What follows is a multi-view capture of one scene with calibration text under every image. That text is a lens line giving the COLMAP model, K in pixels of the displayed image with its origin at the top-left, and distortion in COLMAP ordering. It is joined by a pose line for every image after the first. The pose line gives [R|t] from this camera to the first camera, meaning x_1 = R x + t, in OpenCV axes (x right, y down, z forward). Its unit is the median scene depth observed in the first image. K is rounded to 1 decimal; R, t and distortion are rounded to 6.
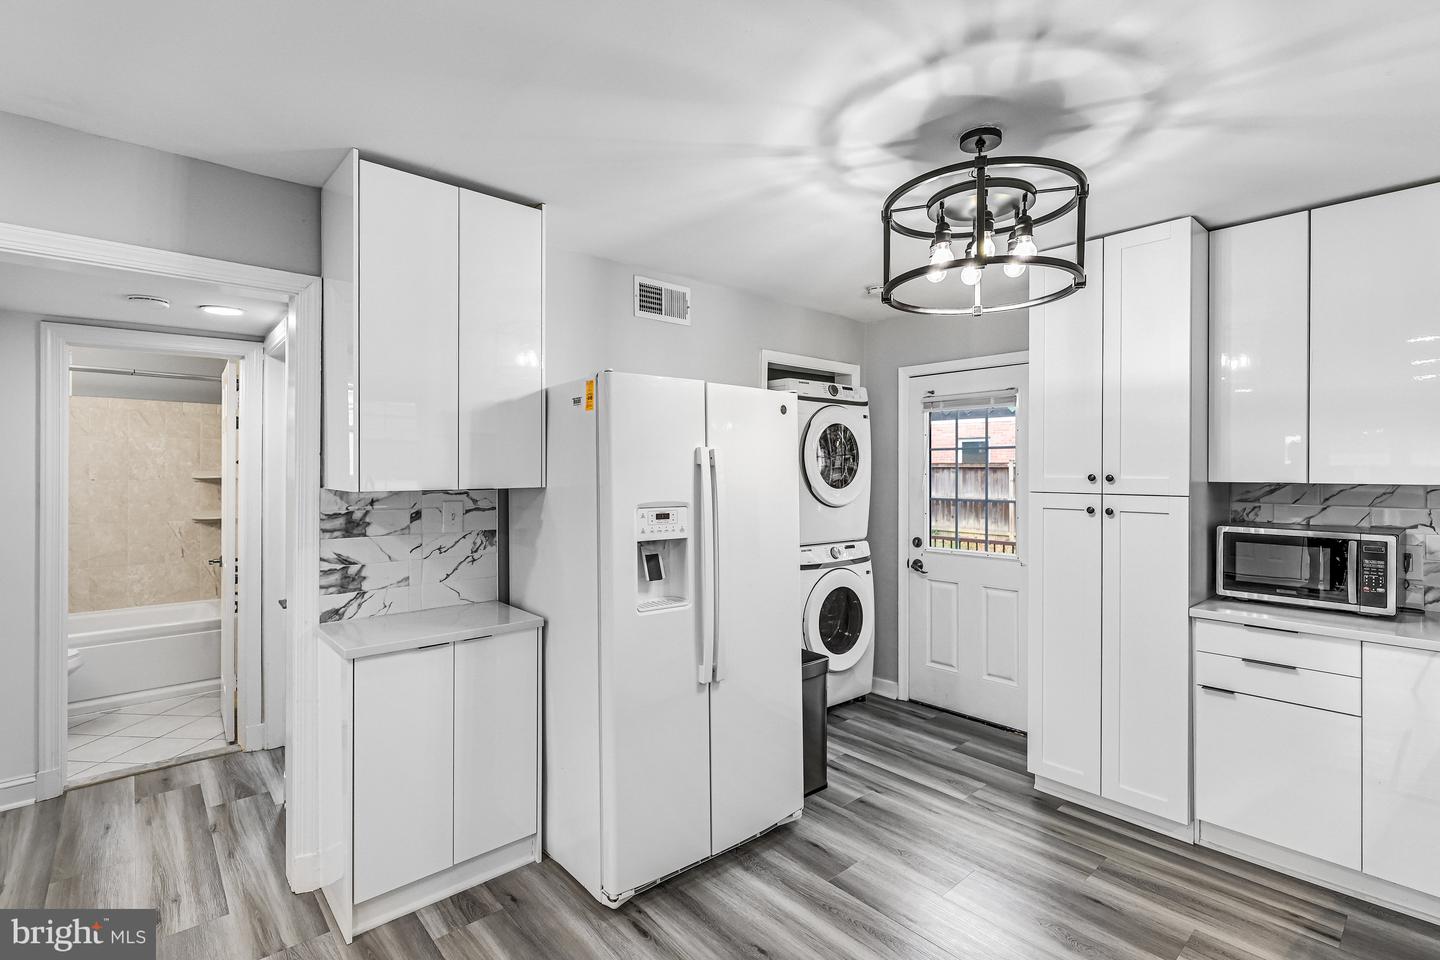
lens RADIAL K [[666.1, 0, 718.9], [0, 666.1, 470.0], [0, 0, 1]] dist [-0.000561, 0.001477]
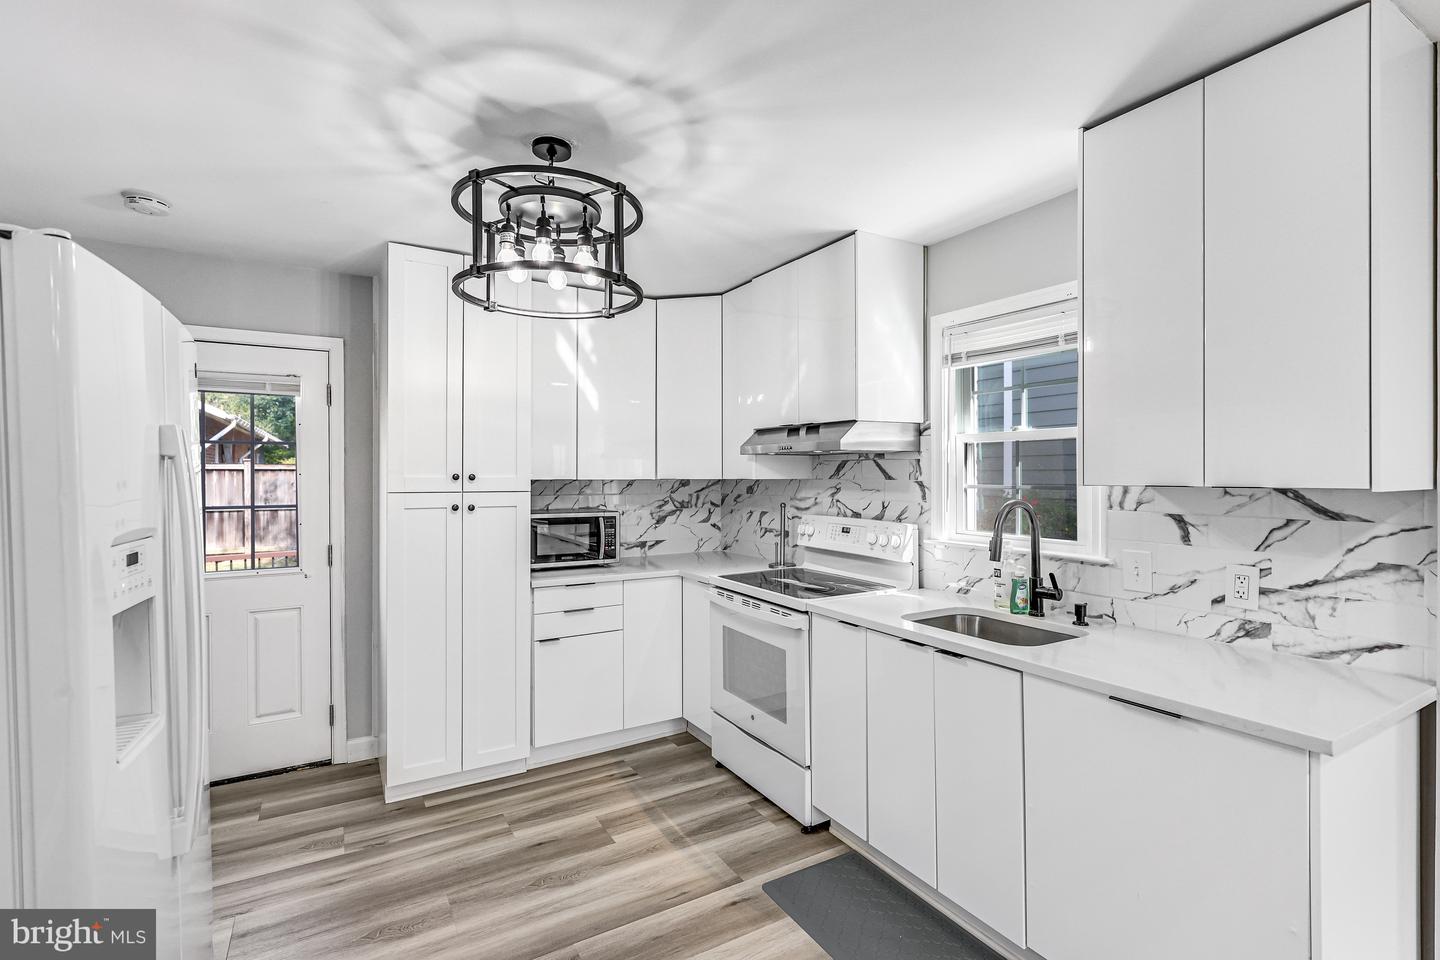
lens RADIAL K [[666.1, 0, 721.8], [0, 666.1, 477.1], [0, 0, 1]] dist [-0.000561, 0.001477]
pose [[0.189452, -0.007732, 0.981860, -0.333466], [-0.002451, 0.999962, 0.008348, 0.001820], [-0.981887, -0.003988, 0.189426, 0.317335]]
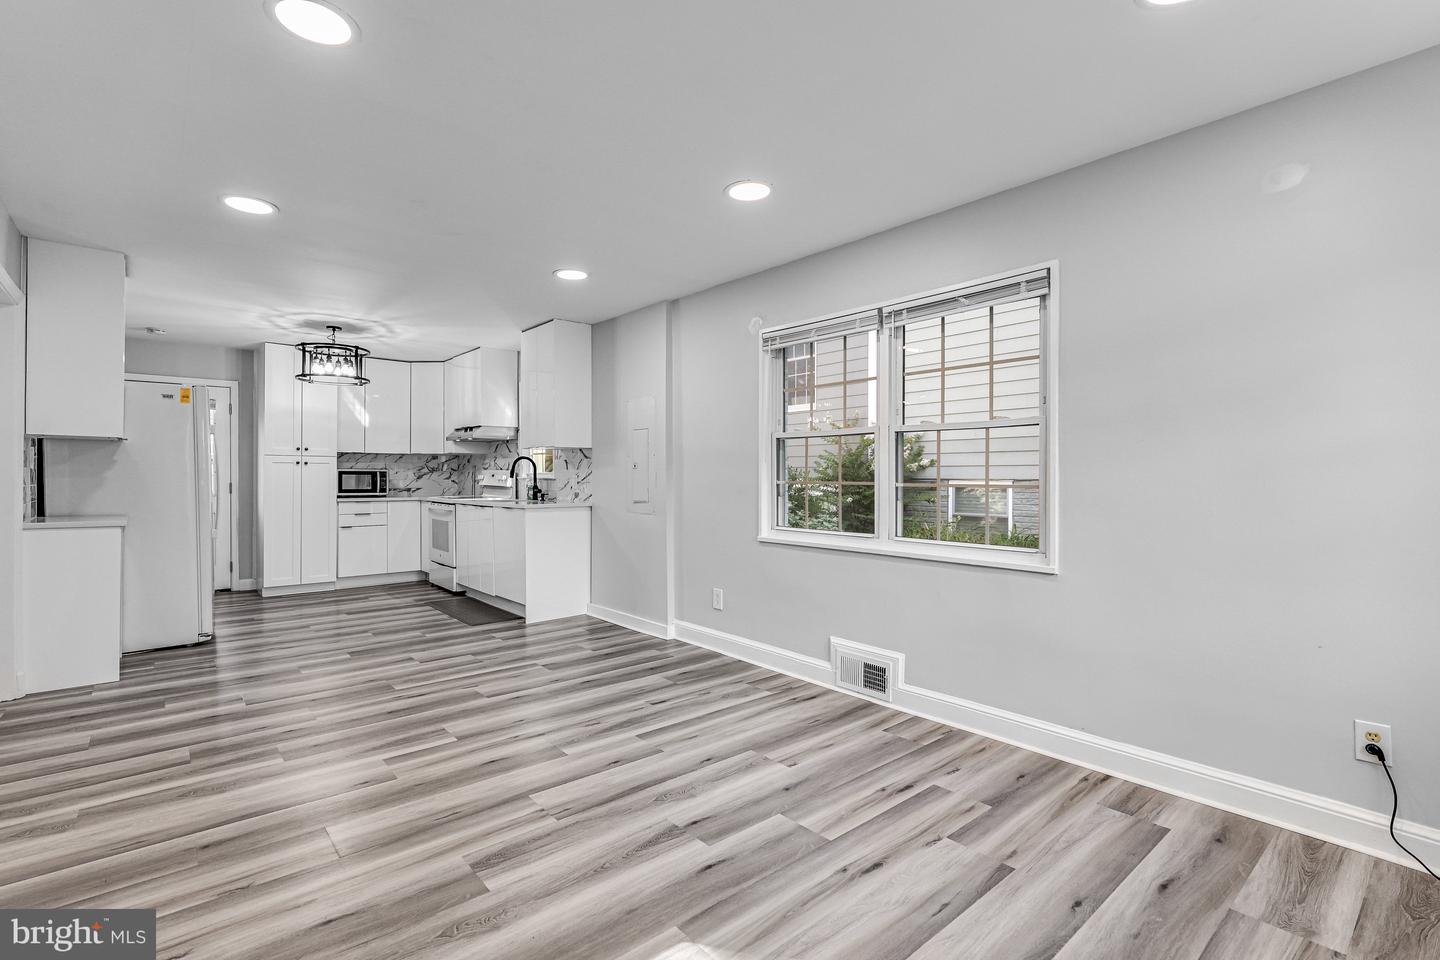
lens RADIAL K [[666.1, 0, 720.9], [0, 666.1, 473.0], [0, 0, 1]] dist [-0.000561, 0.001477]
pose [[0.018712, 0.002316, 0.999822, -1.450811], [-0.003638, 0.999991, -0.002249, 0.080083], [-0.999818, -0.003596, 0.018720, -0.436410]]
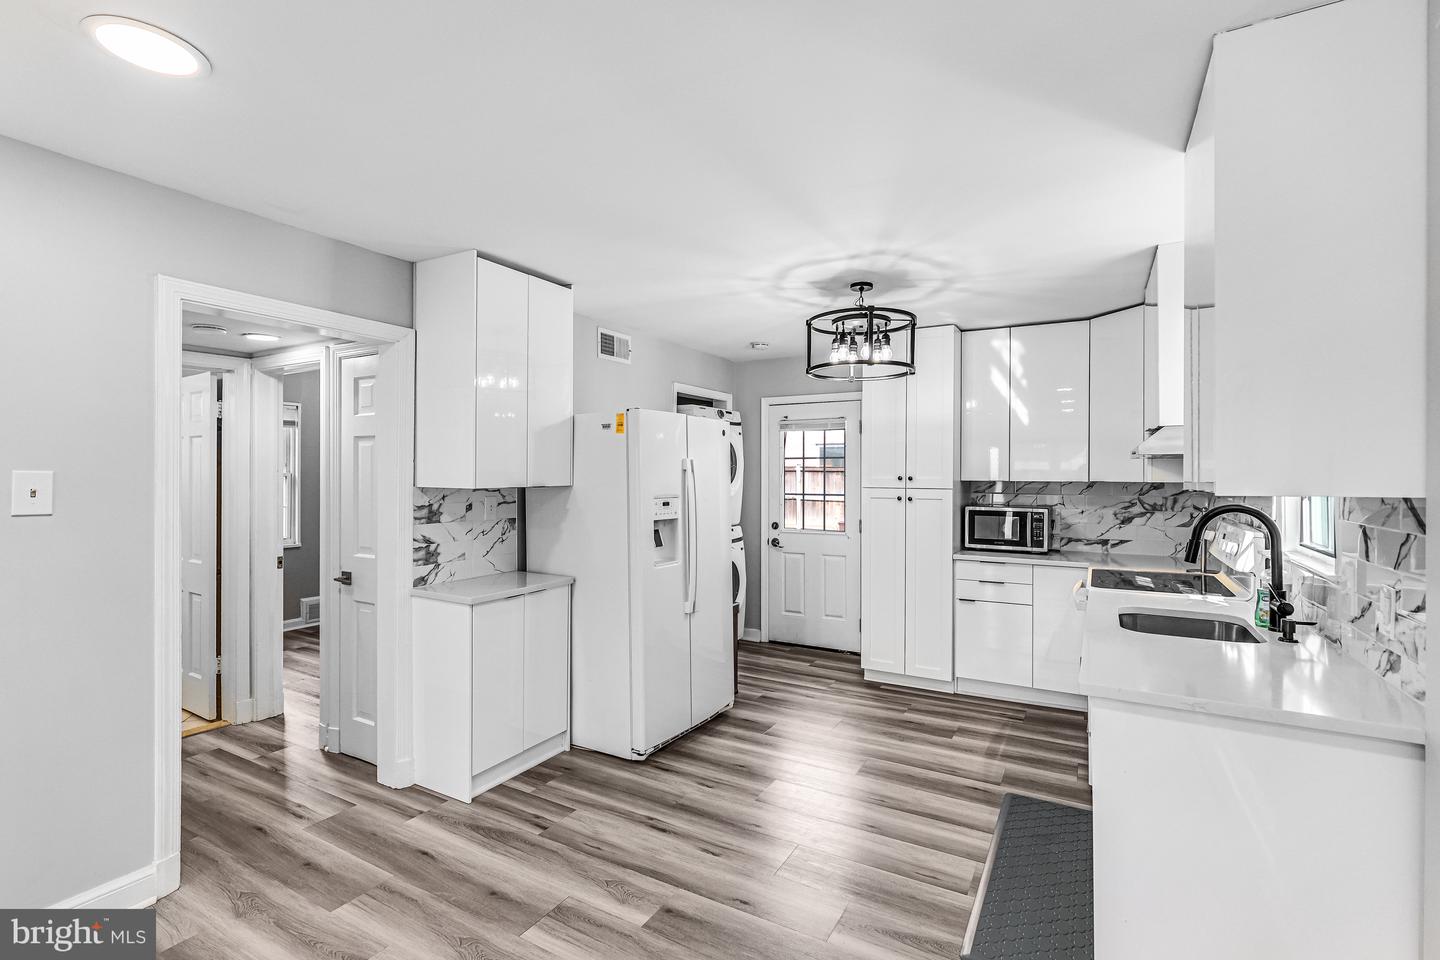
lens RADIAL K [[666.1, 0, 717.5], [0, 666.1, 475.0], [0, 0, 1]] dist [-0.000561, 0.001477]
pose [[0.948252, -0.000260, 0.317518, -0.307840], [-0.000893, 0.999994, 0.003487, -0.001054], [-0.317517, -0.003591, 0.948246, -0.322396]]
